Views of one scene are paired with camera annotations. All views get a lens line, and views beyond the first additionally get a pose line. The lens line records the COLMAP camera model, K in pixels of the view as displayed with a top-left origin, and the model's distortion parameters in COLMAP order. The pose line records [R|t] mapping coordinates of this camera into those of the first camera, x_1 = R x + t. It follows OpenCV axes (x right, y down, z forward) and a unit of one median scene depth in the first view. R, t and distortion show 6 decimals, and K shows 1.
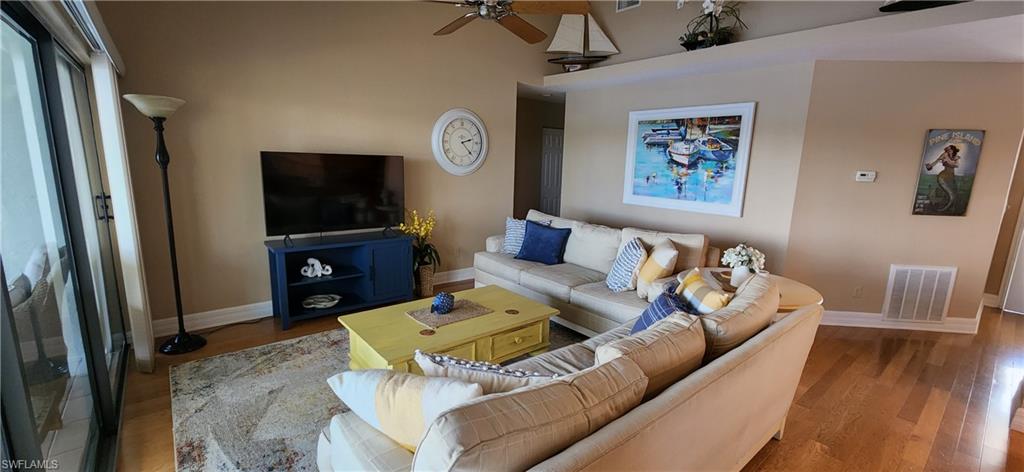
lens RADIAL K [[420.2, 0, 514.0], [0, 420.2, 238.2], [0, 0, 1]] dist [0.000651, -0.000887]
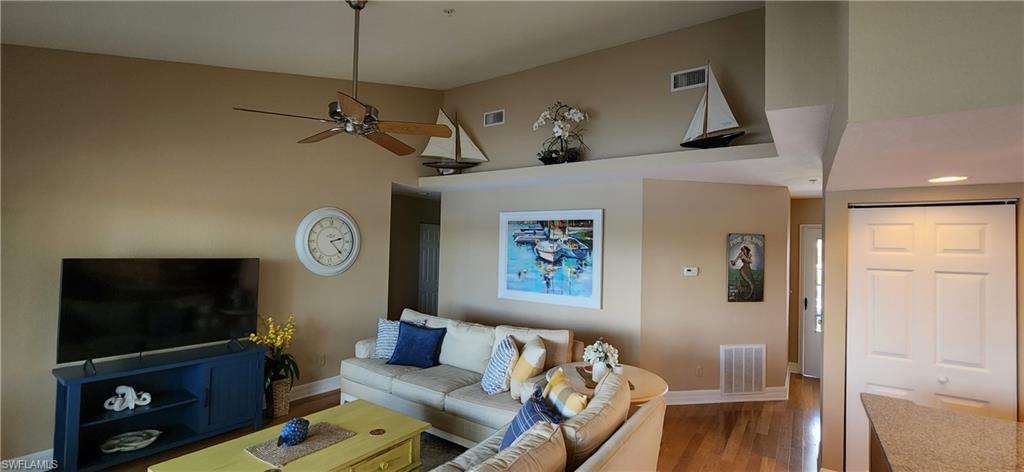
lens RADIAL K [[420.2, 0, 514.0], [0, 420.2, 238.2], [0, 0, 1]] dist [0.000651, -0.000887]
pose [[0.963110, 0.001345, 0.269105, 0.022913], [0.052981, 0.979469, -0.194509, -0.029460], [-0.263842, 0.201591, 0.943265, -0.017056]]
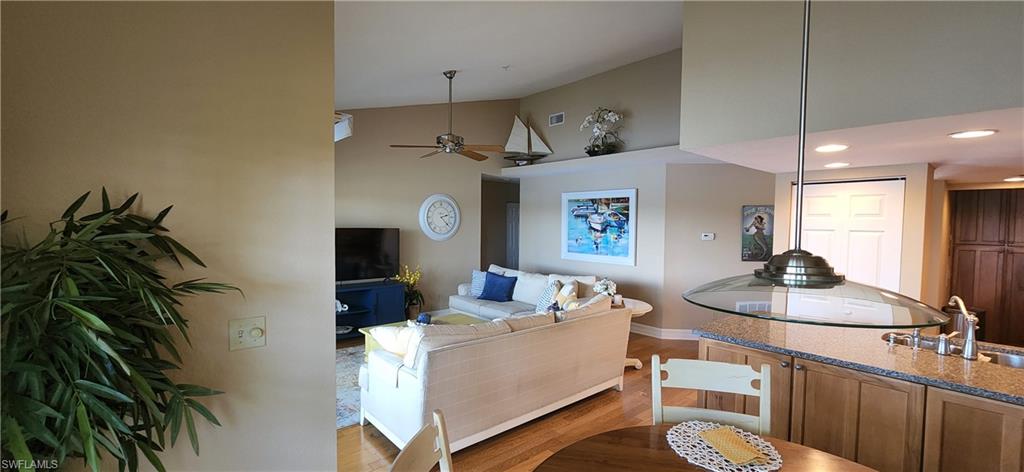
lens RADIAL K [[420.2, 0, 514.0], [0, 420.2, 238.2], [0, 0, 1]] dist [0.000651, -0.000887]
pose [[0.999524, -0.018328, 0.024815, 0.092311], [0.021812, 0.988696, -0.148340, 0.059844], [-0.021815, 0.148810, 0.988625, -0.420357]]
